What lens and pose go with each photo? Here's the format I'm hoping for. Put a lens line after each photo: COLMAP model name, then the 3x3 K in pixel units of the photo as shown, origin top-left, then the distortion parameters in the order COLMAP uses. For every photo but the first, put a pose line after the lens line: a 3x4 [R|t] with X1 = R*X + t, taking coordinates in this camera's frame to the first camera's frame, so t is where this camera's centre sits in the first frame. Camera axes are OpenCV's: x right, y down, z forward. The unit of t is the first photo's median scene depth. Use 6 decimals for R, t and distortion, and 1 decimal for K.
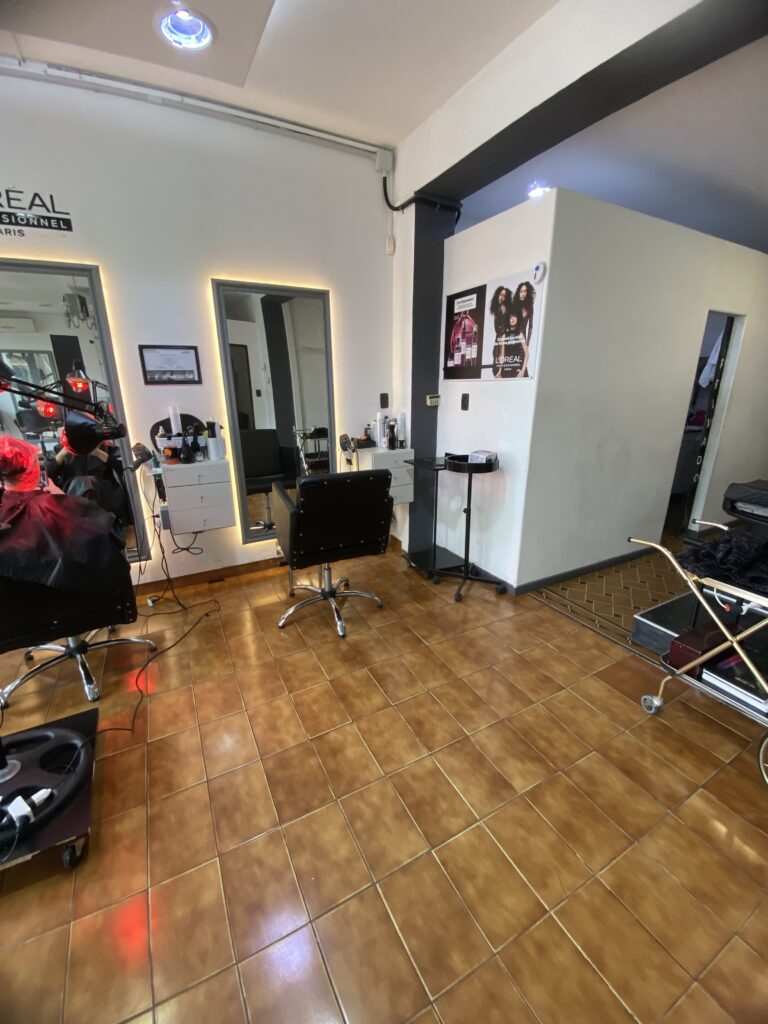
lens RADIAL K [[413.7, 0, 384.0], [0, 413.7, 508.1], [0, 0, 1]] dist [0.027352, -0.024341]
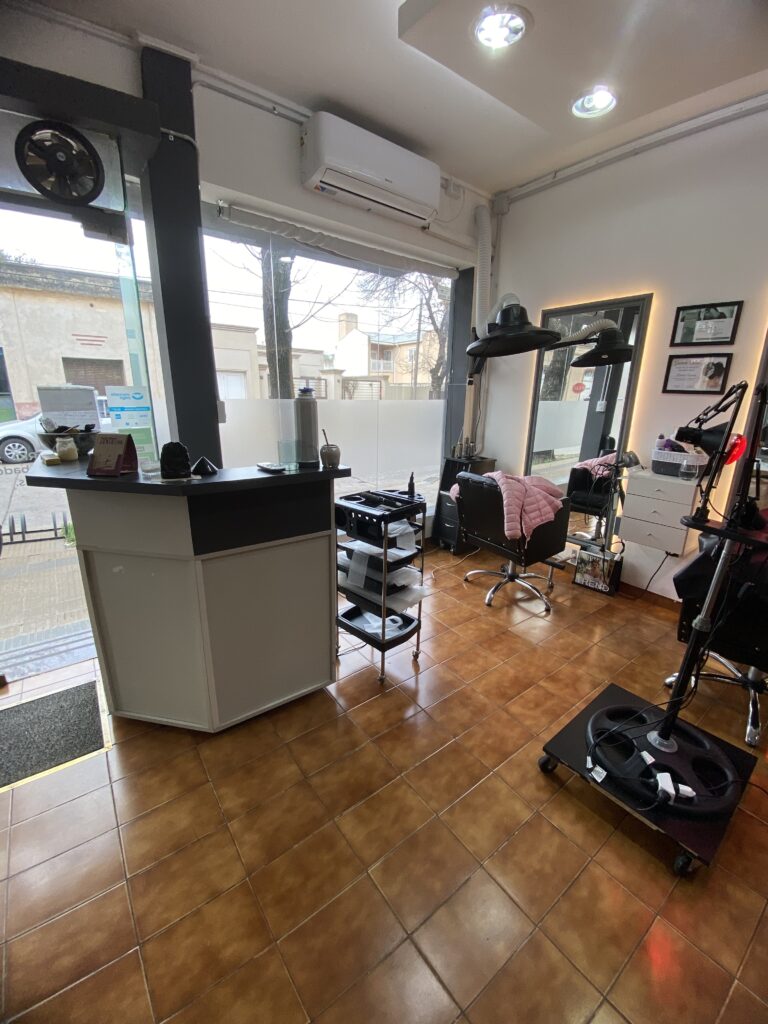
lens RADIAL K [[413.7, 0, 384.0], [0, 413.7, 508.1], [0, 0, 1]] dist [0.027352, -0.024341]
pose [[0.153011, 0.272817, -0.949820, -0.075581], [-0.305258, 0.927183, 0.217139, 0.021472], [0.939896, 0.256716, 0.225149, -0.067424]]
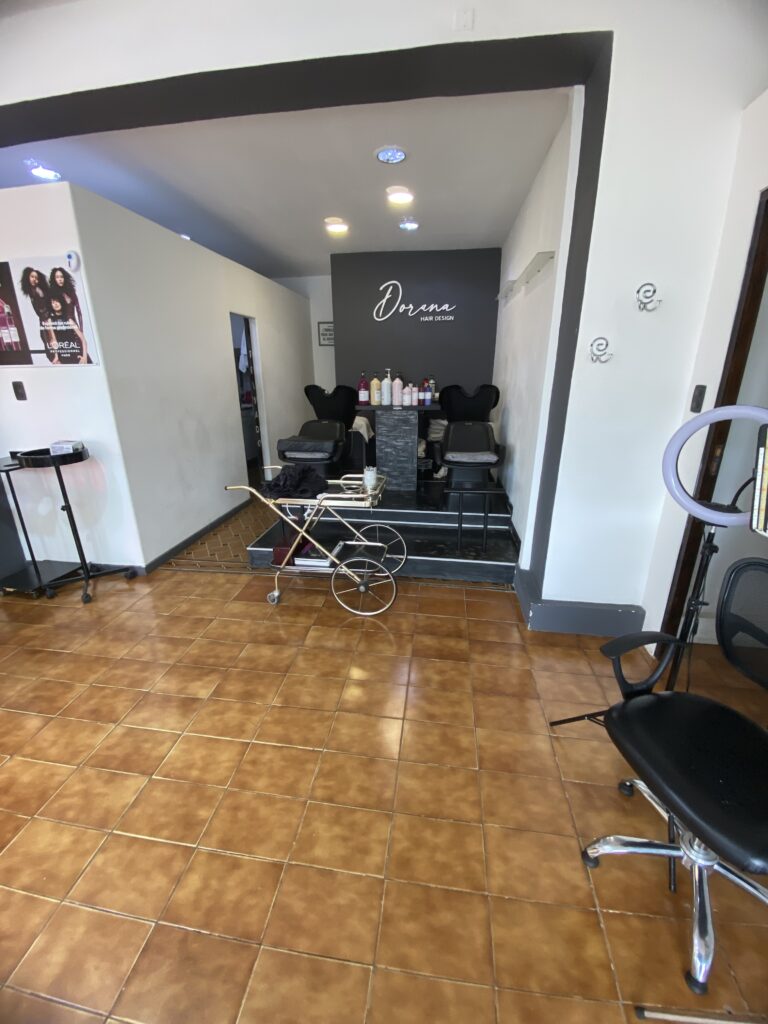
lens RADIAL K [[413.7, 0, 384.0], [0, 413.7, 508.1], [0, 0, 1]] dist [0.027352, -0.024341]
pose [[0.591983, -0.259660, 0.762976, -0.101070], [0.238188, 0.960758, 0.142163, 0.049375], [-0.769950, 0.097574, 0.630600, -0.157116]]
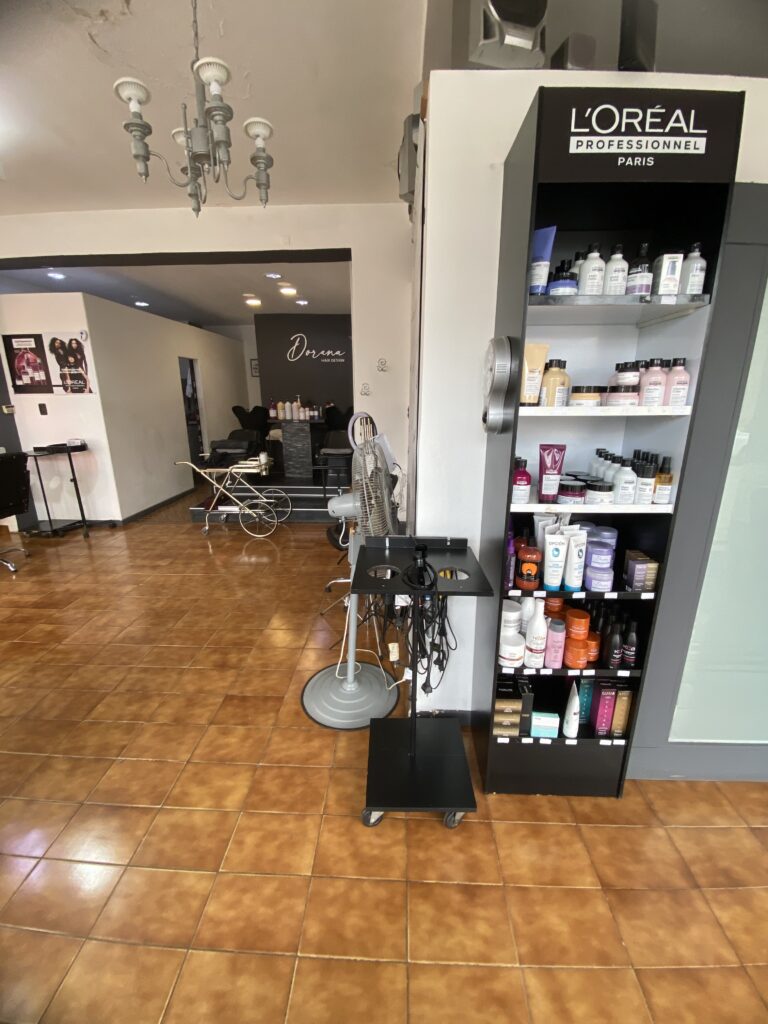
lens RADIAL K [[413.7, 0, 384.0], [0, 413.7, 508.1], [0, 0, 1]] dist [0.027352, -0.024341]
pose [[0.509348, -0.232579, 0.828536, -0.571075], [0.252133, 0.960868, 0.114726, 0.244536], [-0.822796, 0.150466, 0.548057, -0.851692]]
